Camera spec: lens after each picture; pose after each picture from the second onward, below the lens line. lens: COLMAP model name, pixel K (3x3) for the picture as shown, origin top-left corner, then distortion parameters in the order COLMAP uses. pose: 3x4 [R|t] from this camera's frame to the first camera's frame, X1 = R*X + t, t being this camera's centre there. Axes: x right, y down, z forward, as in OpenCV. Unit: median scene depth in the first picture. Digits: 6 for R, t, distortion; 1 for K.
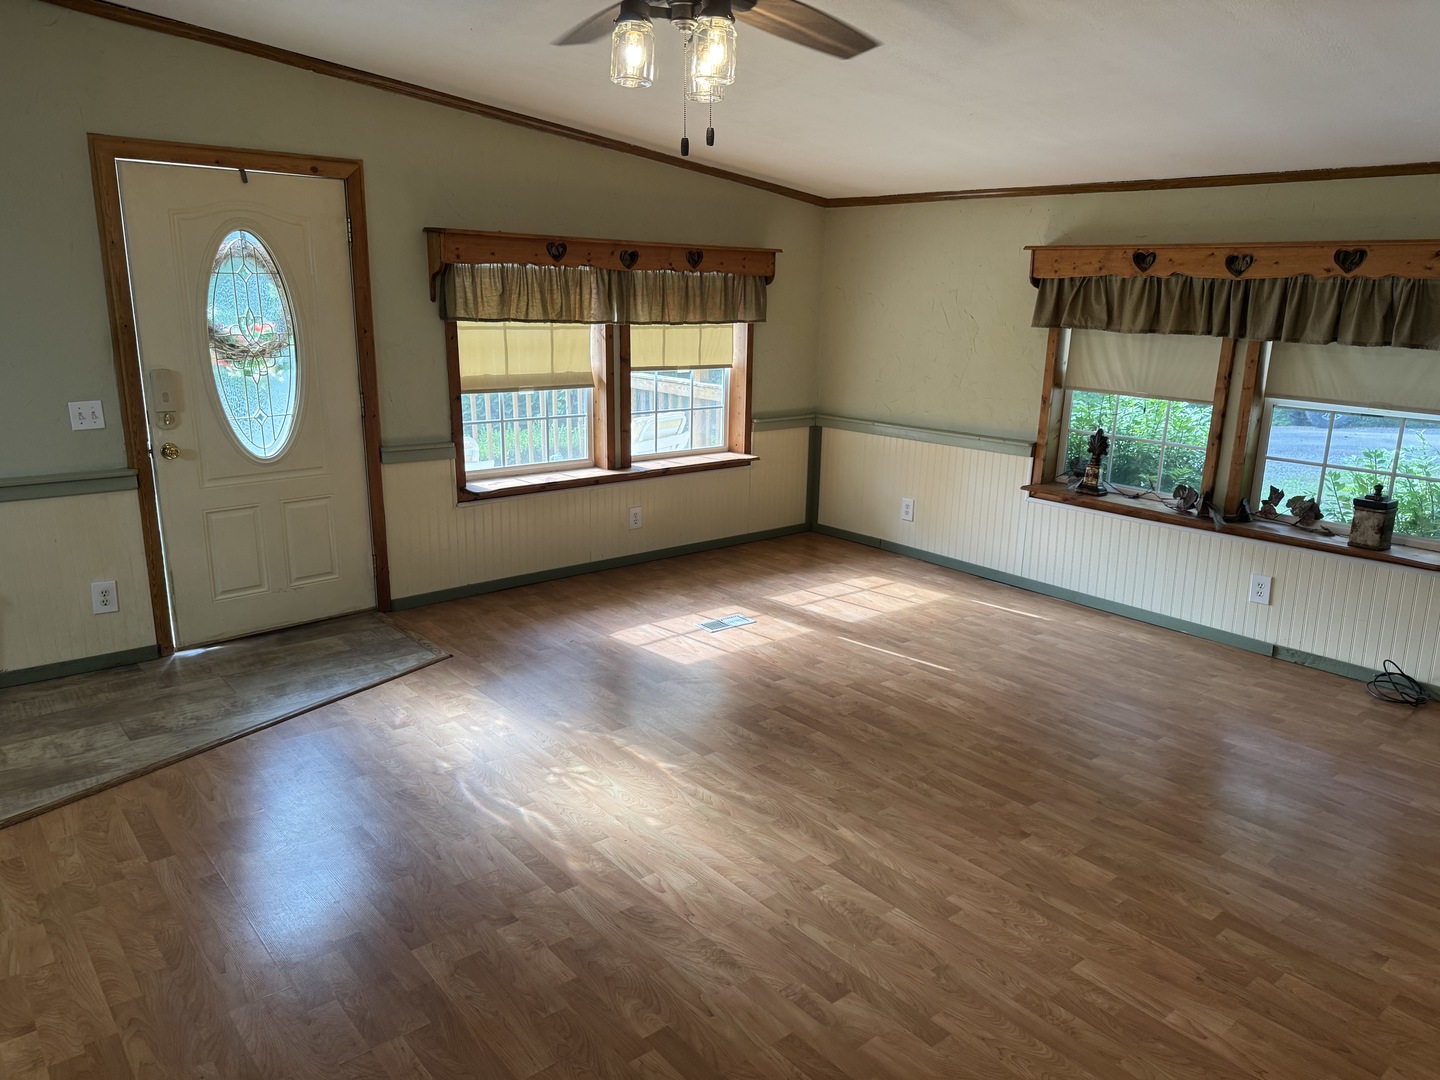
lens RADIAL K [[1013.2, 0, 726.5], [0, 1013.2, 555.8], [0, 0, 1]] dist [0.068851, -0.076387]
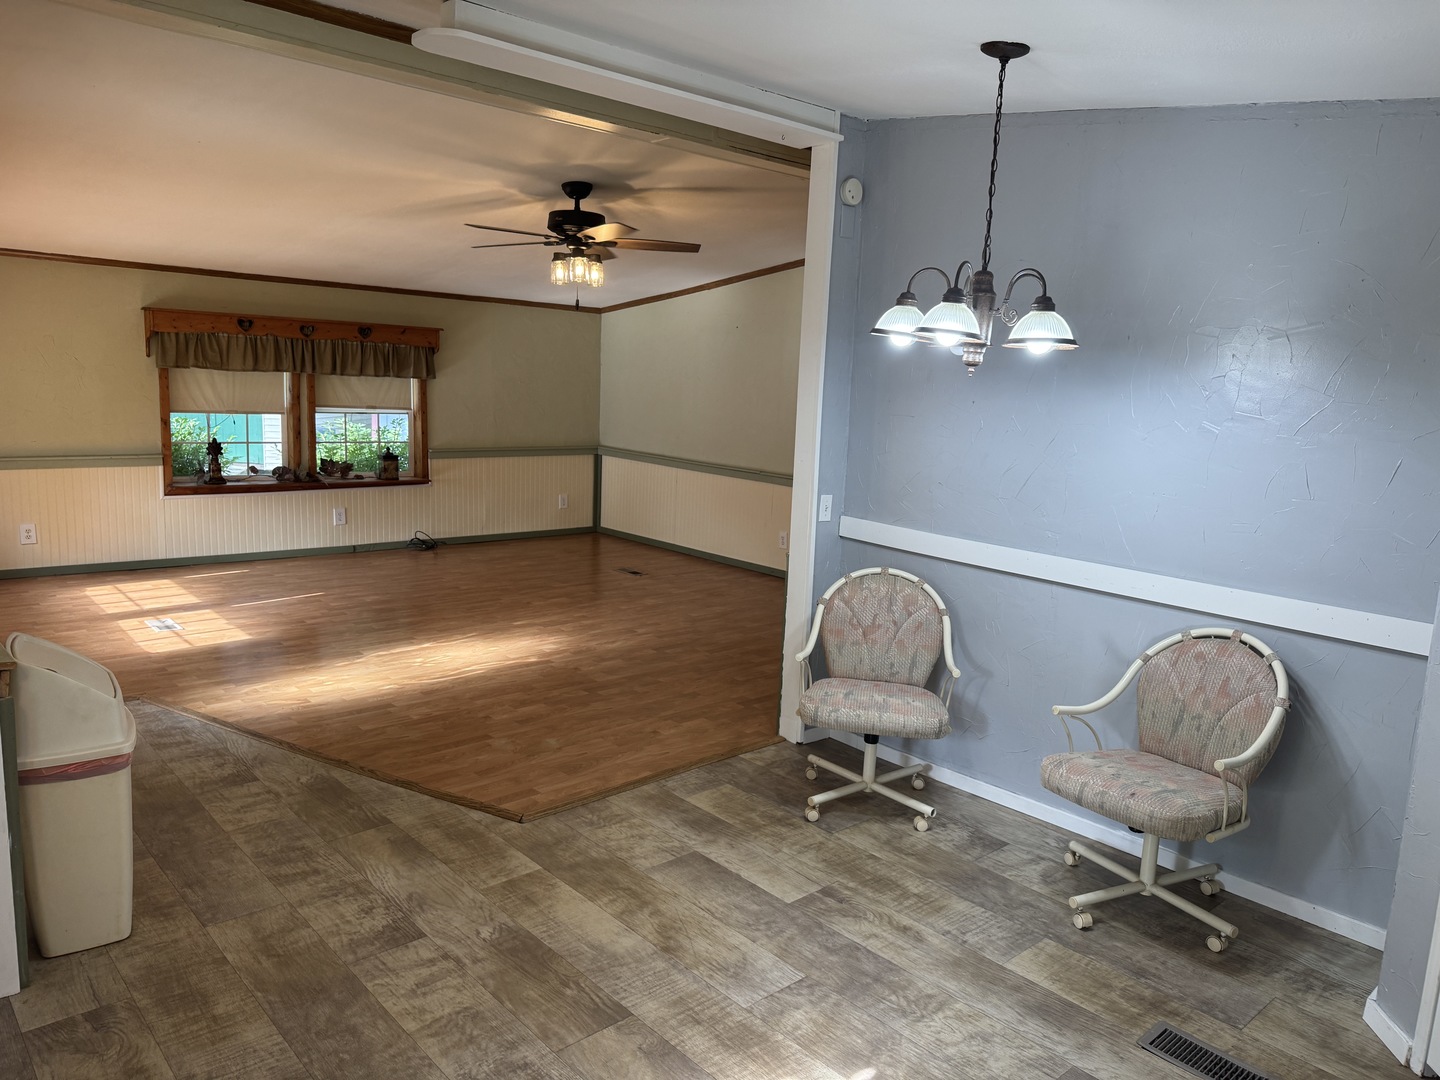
lens RADIAL K [[1013.2, 0, 728.1], [0, 1013.2, 540.8], [0, 0, 1]] dist [0.068851, -0.076387]
pose [[-0.041896, -0.186332, 0.981593, -1.367770], [0.211175, 0.958609, 0.190982, -0.134296], [-0.976550, 0.215289, -0.000813, 0.410338]]
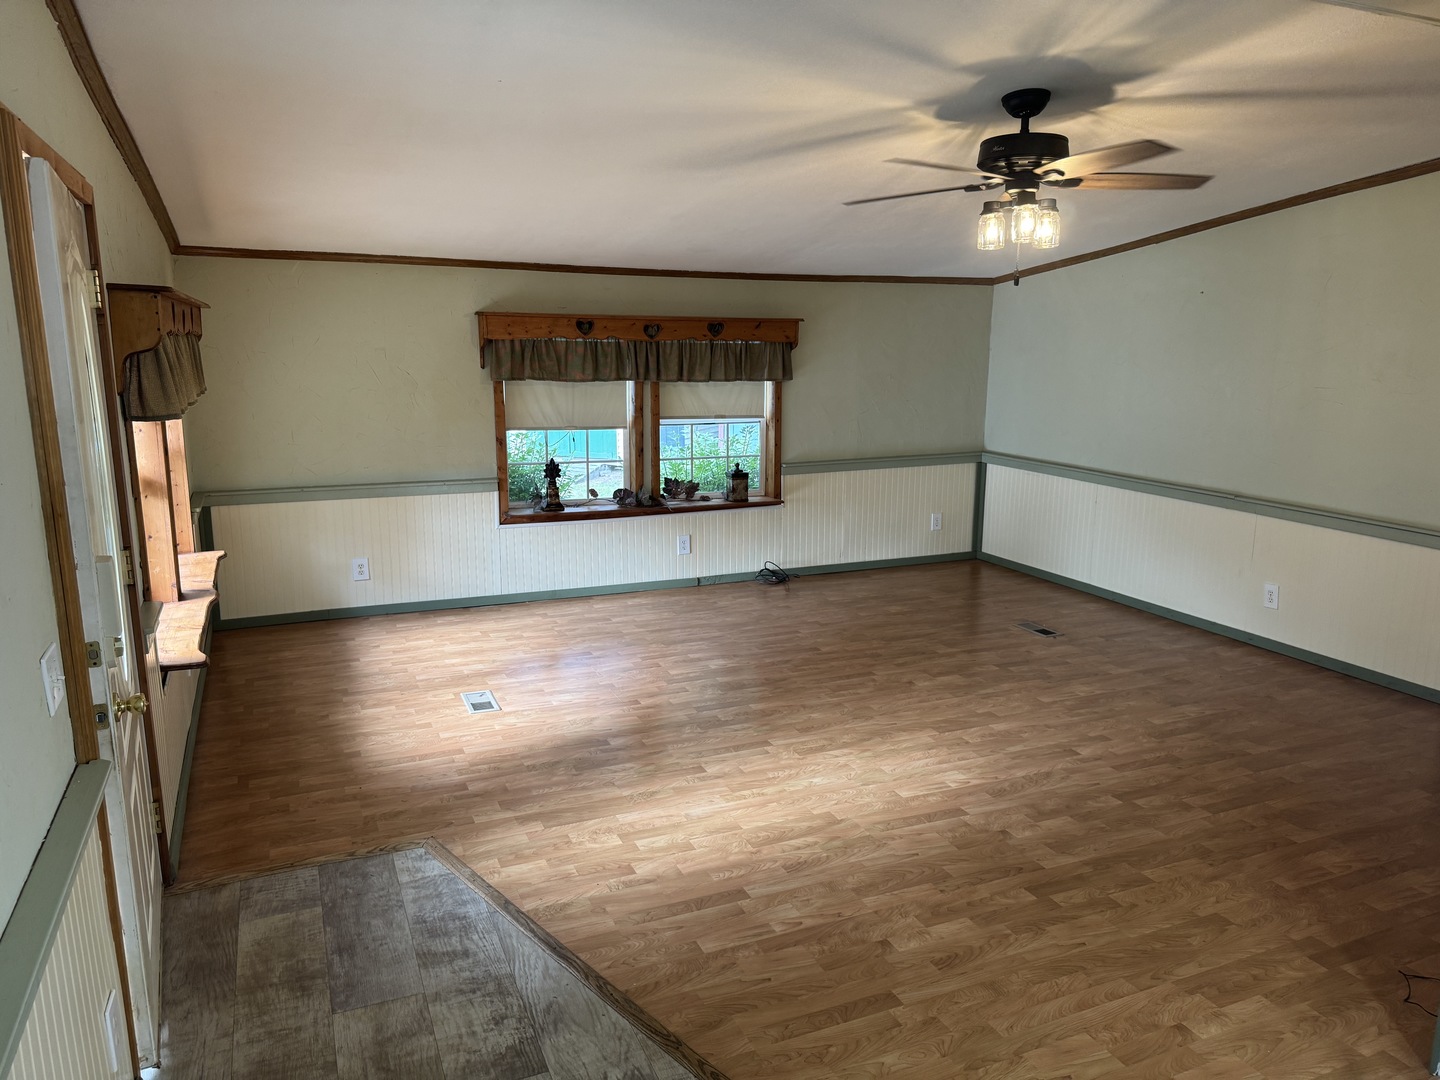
lens RADIAL K [[1013.2, 0, 721.1], [0, 1013.2, 538.3], [0, 0, 1]] dist [0.068851, -0.076387]
pose [[0.281220, -0.205779, 0.937321, -0.948212], [0.244286, 0.959913, 0.137447, -0.185483], [-0.928030, 0.190321, 0.320215, 0.530716]]
